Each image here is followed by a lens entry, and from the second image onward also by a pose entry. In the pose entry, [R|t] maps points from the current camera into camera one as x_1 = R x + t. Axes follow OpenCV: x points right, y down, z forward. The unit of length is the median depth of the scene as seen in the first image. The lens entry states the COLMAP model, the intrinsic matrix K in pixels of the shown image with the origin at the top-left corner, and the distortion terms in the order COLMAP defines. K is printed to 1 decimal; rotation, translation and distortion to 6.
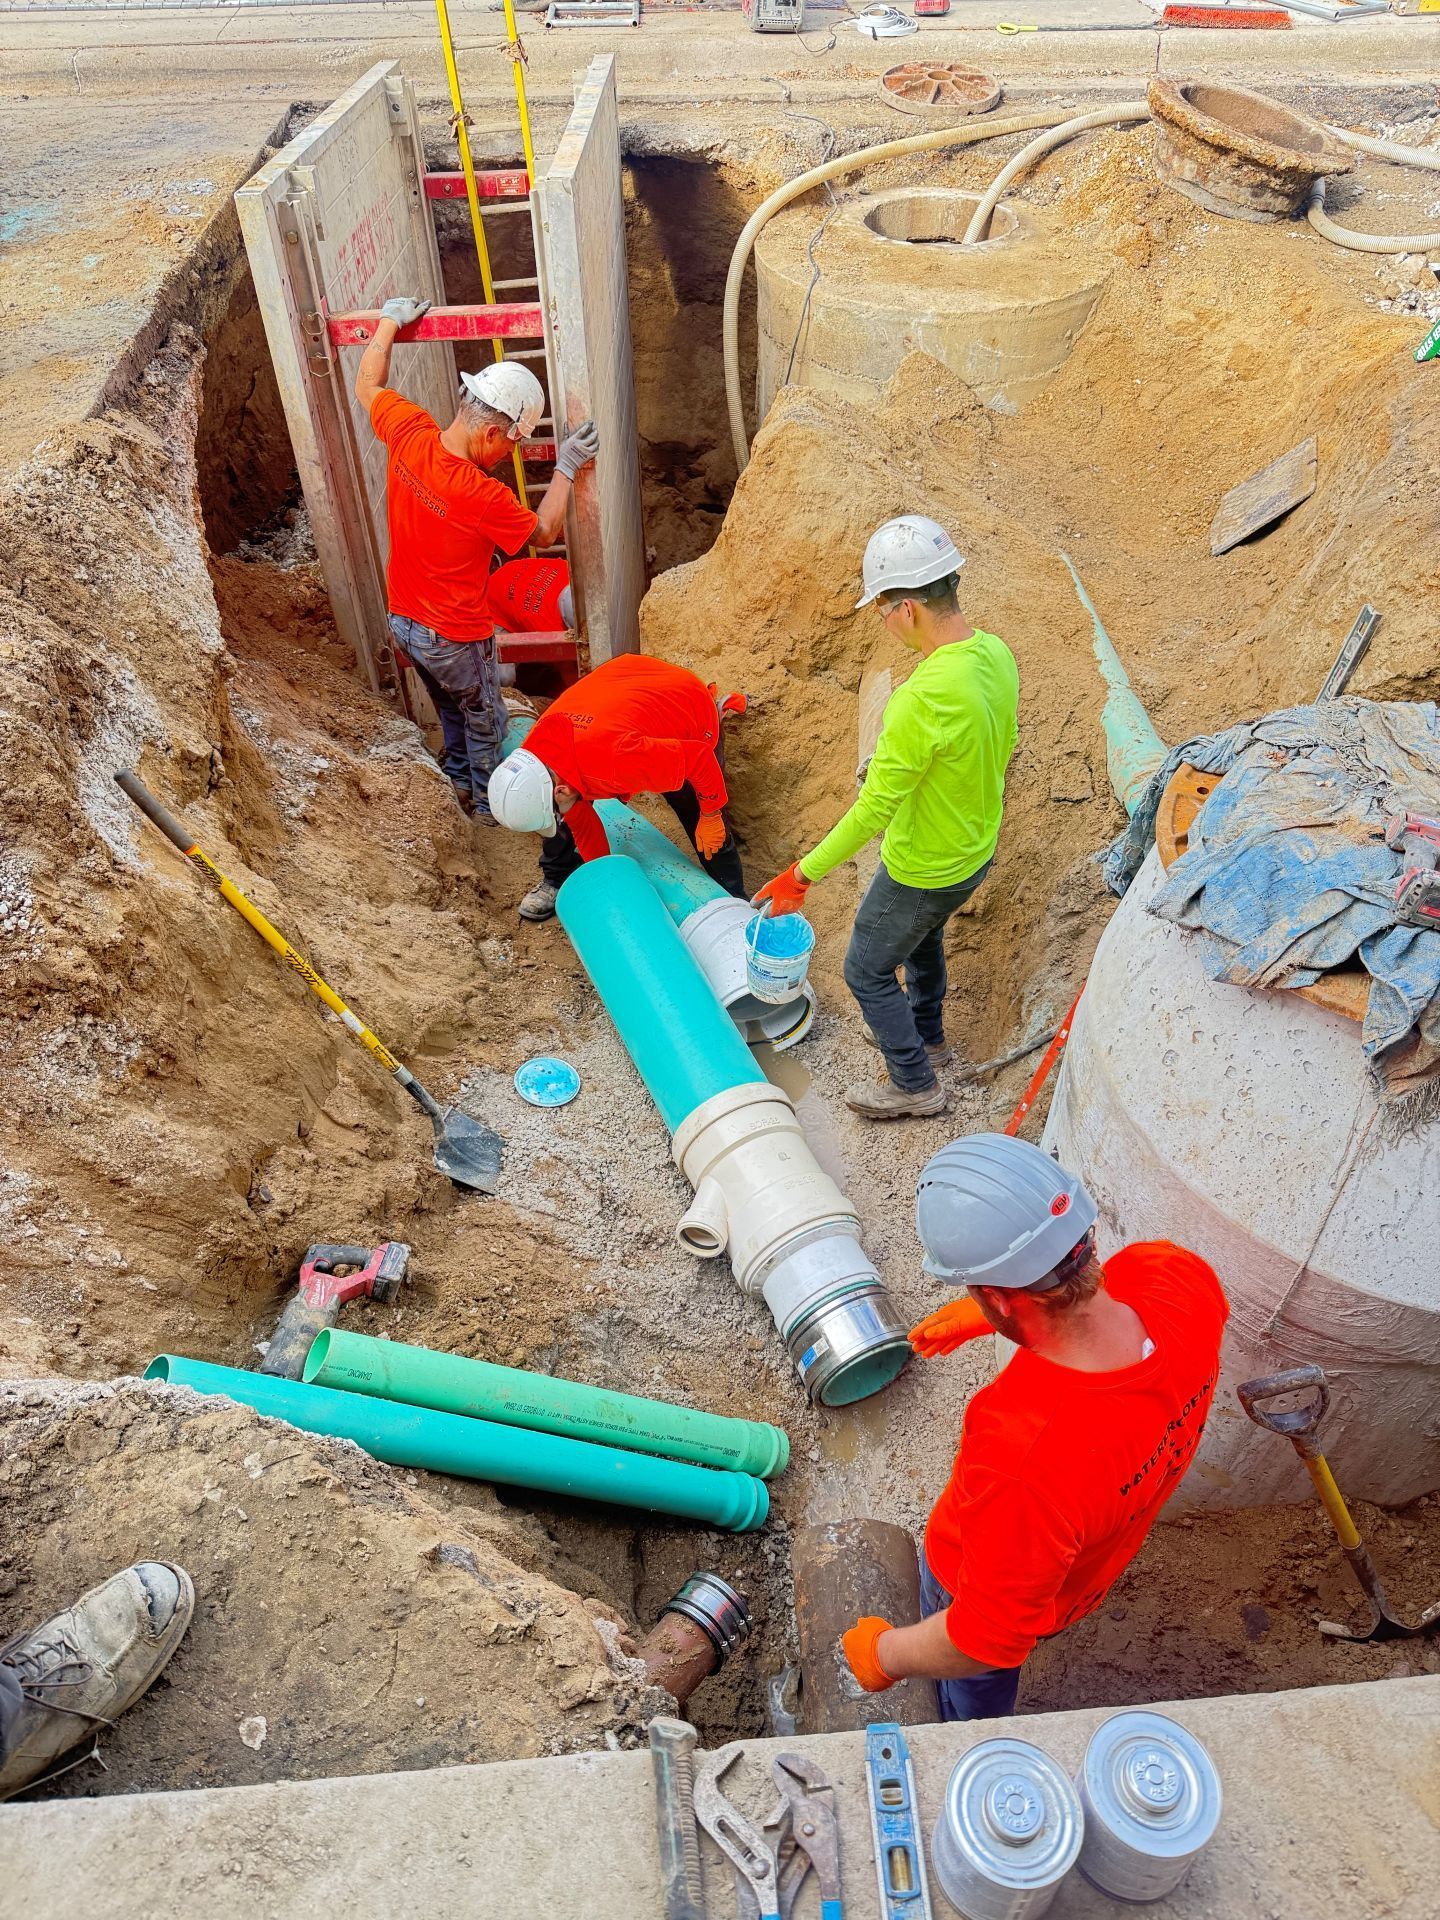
lens RADIAL K [[1312.3, 0, 722.0], [0, 1312.3, 958.6], [0, 0, 1]] dist [0.007146, -0.018033]
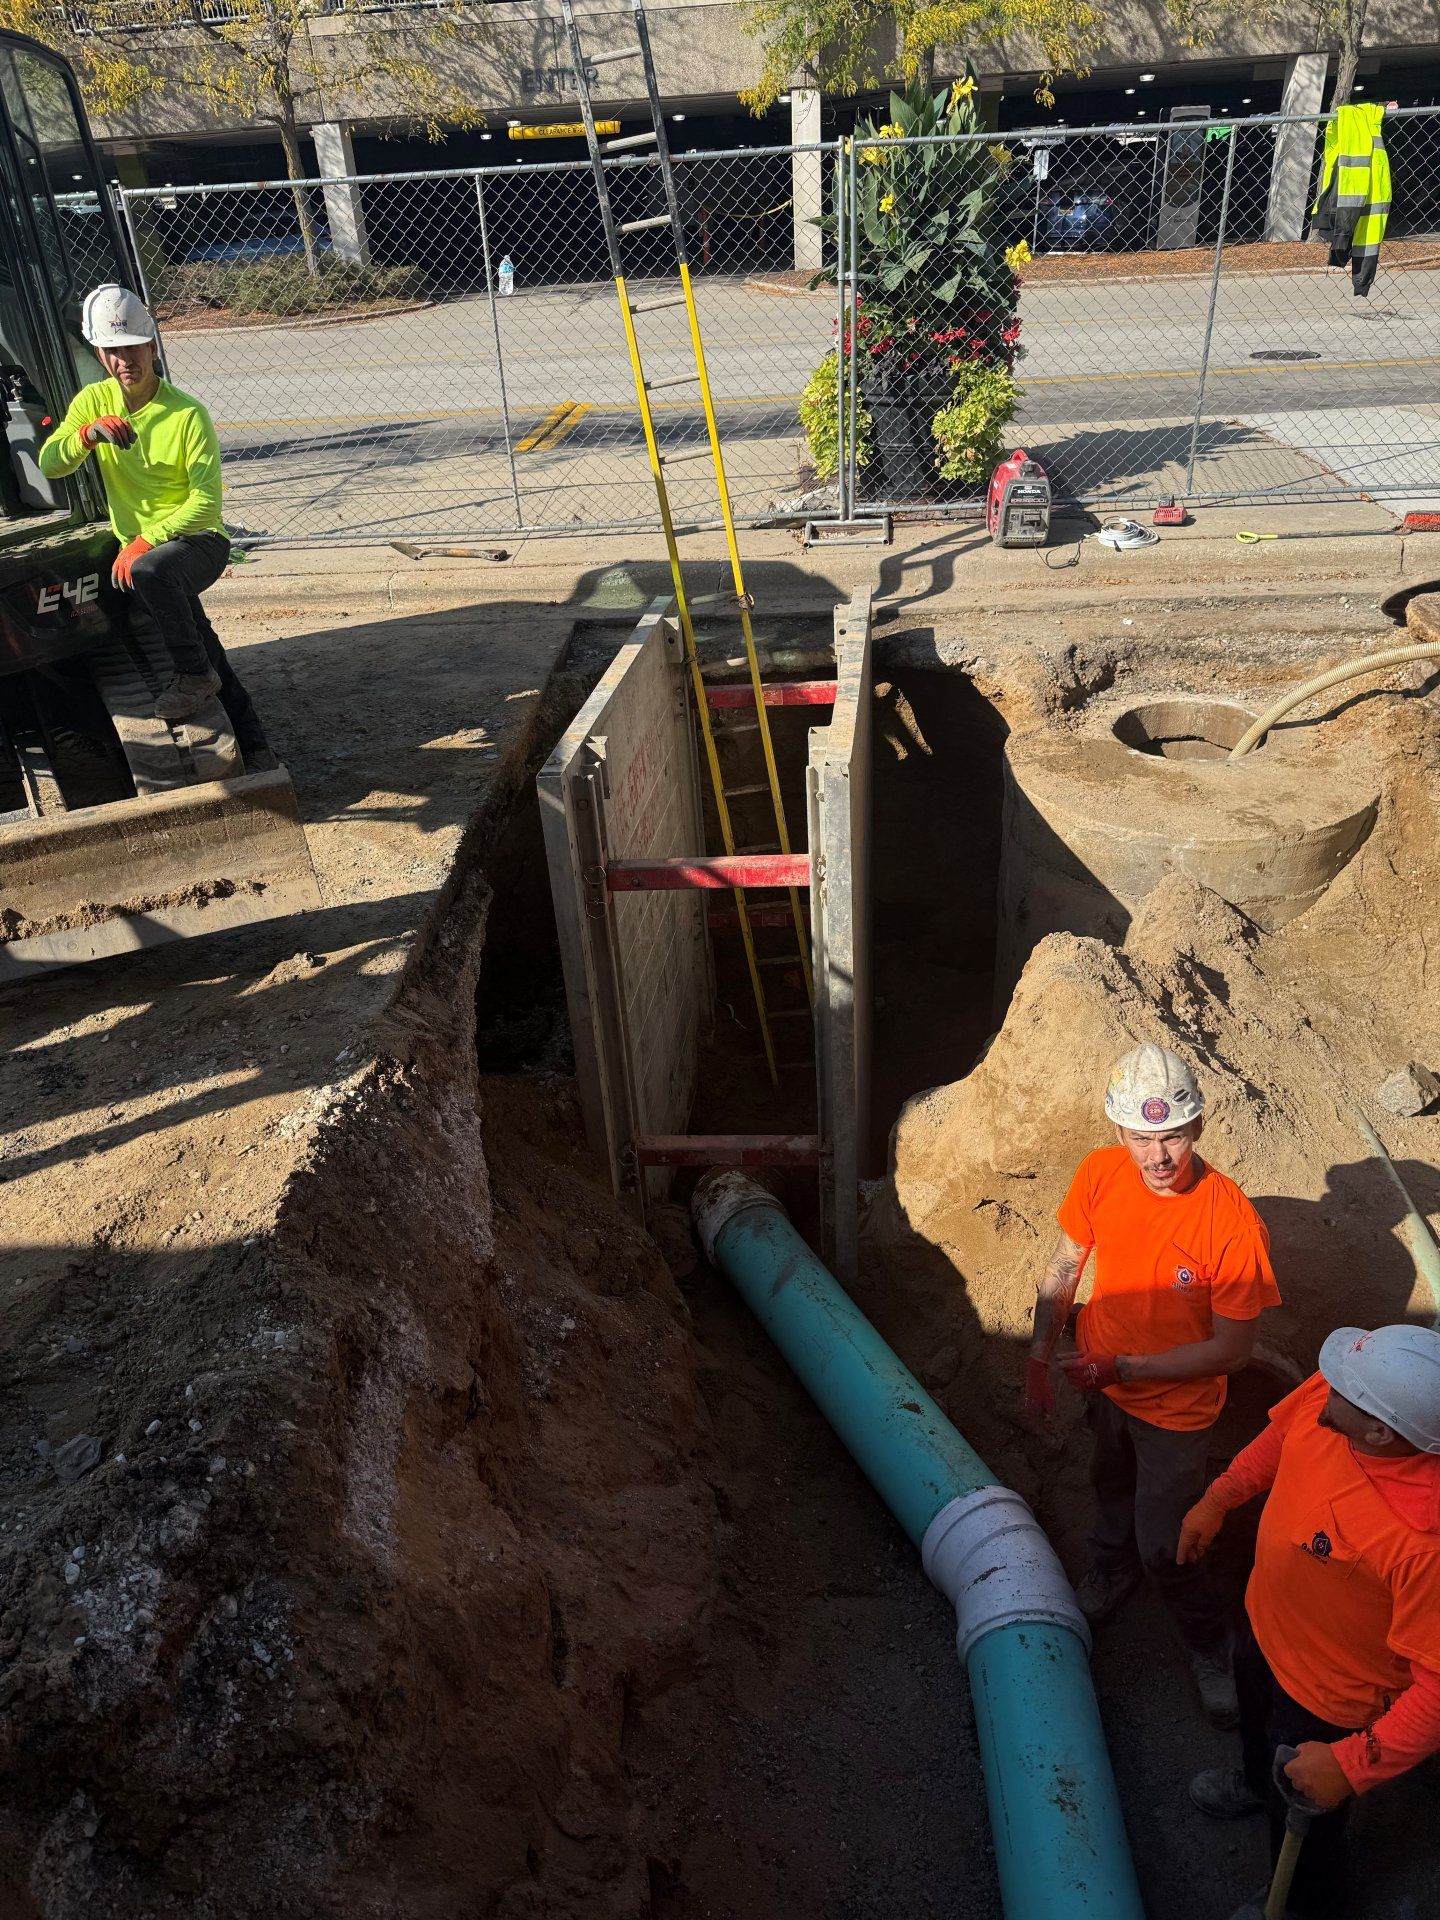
lens RADIAL K [[1317.7, 0, 714.7], [0, 1317.7, 972.9], [0, 0, 1]] dist [0.010542, -0.022267]
pose [[0.988943, 0.028121, -0.145606, -0.091005], [-0.060723, 0.972559, -0.224594, -0.266007], [0.135294, 0.230952, 0.963513, 0.029096]]
